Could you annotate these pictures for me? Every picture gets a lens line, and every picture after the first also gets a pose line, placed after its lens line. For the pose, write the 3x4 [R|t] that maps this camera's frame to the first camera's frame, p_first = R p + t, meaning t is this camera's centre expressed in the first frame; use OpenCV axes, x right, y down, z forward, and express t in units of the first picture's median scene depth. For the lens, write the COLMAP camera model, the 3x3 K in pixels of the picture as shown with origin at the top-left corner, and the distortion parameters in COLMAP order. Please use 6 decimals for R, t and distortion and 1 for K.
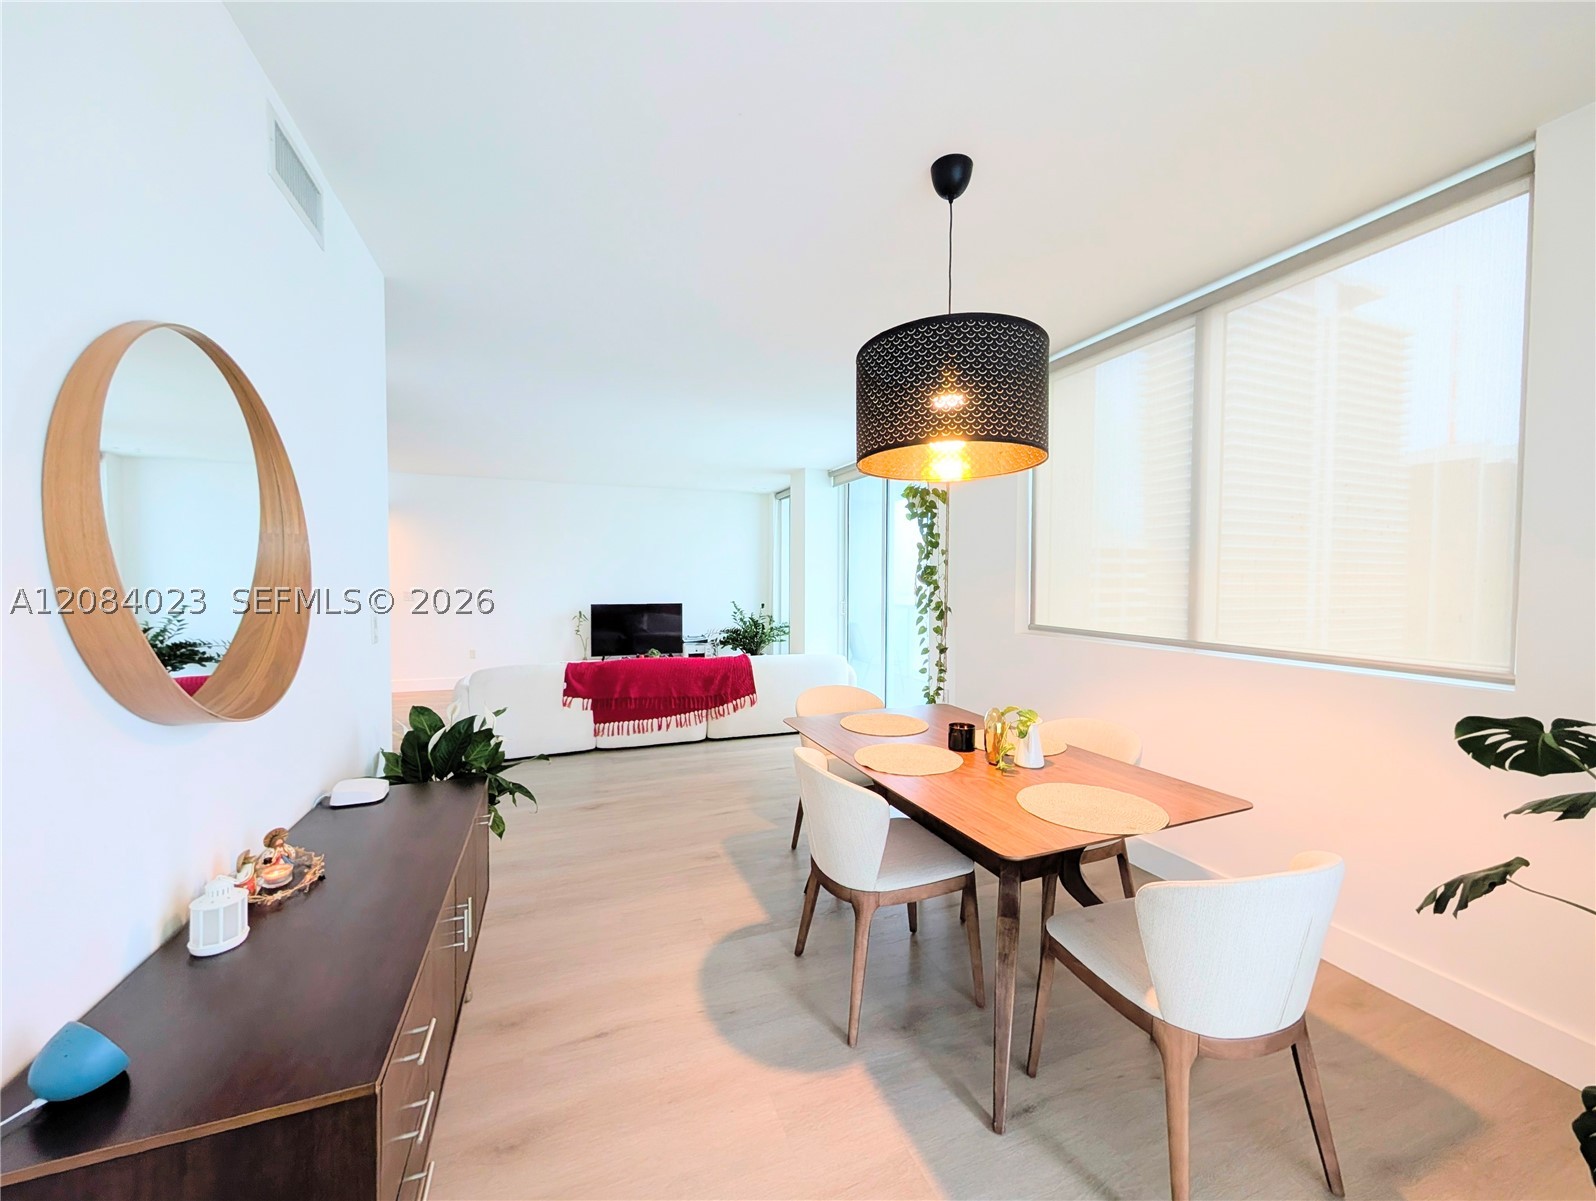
lens RADIAL K [[603.9, 0, 797.1], [0, 603.9, 595.8], [0, 0, 1]] dist [-0.000415, 0.000341]
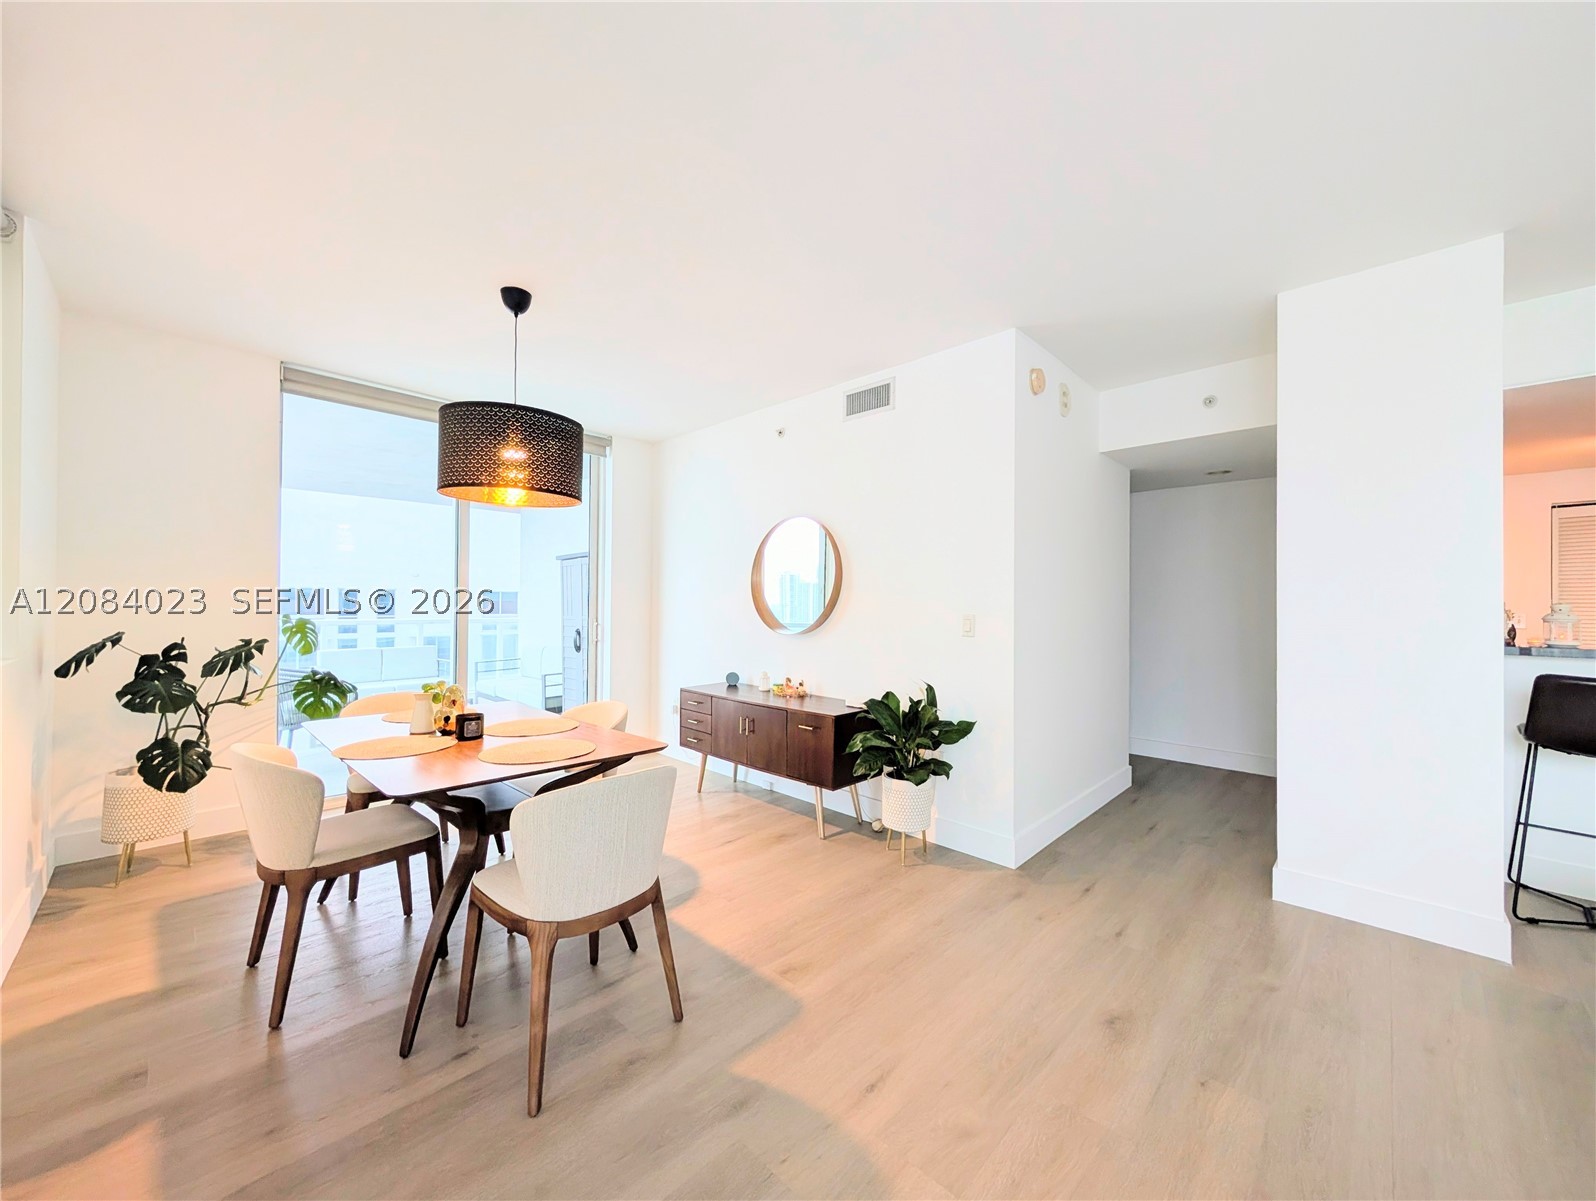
lens RADIAL K [[603.9, 0, 799.5], [0, 603.9, 599.1], [0, 0, 1]] dist [-0.000415, 0.000341]
pose [[-0.908800, -0.009837, -0.417115, 0.141165], [-0.018247, 0.999703, 0.016181, -0.011931], [0.416832, 0.022316, -0.908710, 1.599946]]
